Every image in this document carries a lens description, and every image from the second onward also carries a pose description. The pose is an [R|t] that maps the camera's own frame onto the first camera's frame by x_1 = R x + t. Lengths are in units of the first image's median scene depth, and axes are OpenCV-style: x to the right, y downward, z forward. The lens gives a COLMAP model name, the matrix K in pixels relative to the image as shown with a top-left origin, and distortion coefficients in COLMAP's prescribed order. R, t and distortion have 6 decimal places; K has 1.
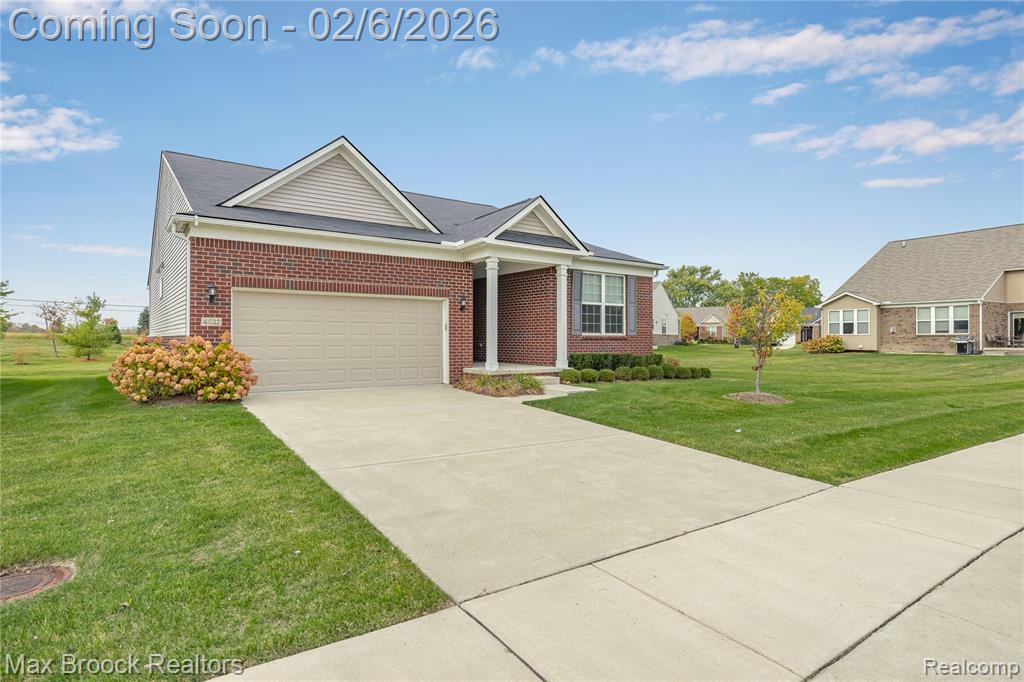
lens RADIAL K [[580.5, 0, 512.0], [0, 580.5, 341.0], [0, 0, 1]] dist [-0.001256, -0.000086]
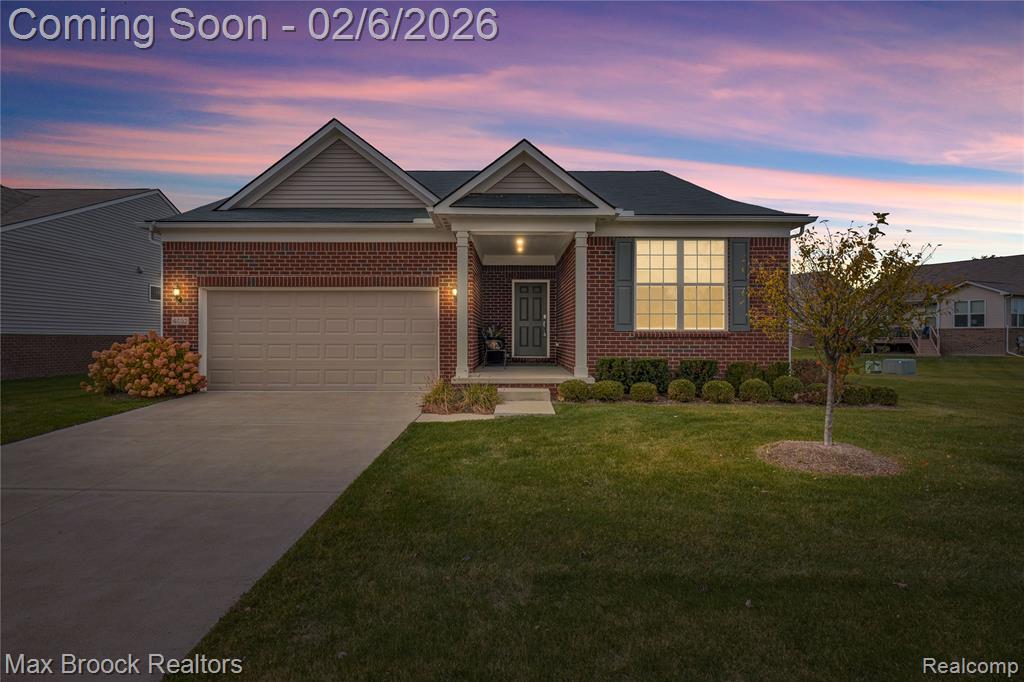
lens RADIAL K [[580.5, 0, 512.0], [0, 580.5, 341.0], [0, 0, 1]] dist [-0.001256, -0.000086]
pose [[0.801309, 0.005344, -0.598226, 0.483710], [-0.000019, 0.999960, 0.008907, -0.004903], [0.598250, -0.007126, 0.801278, 0.414446]]
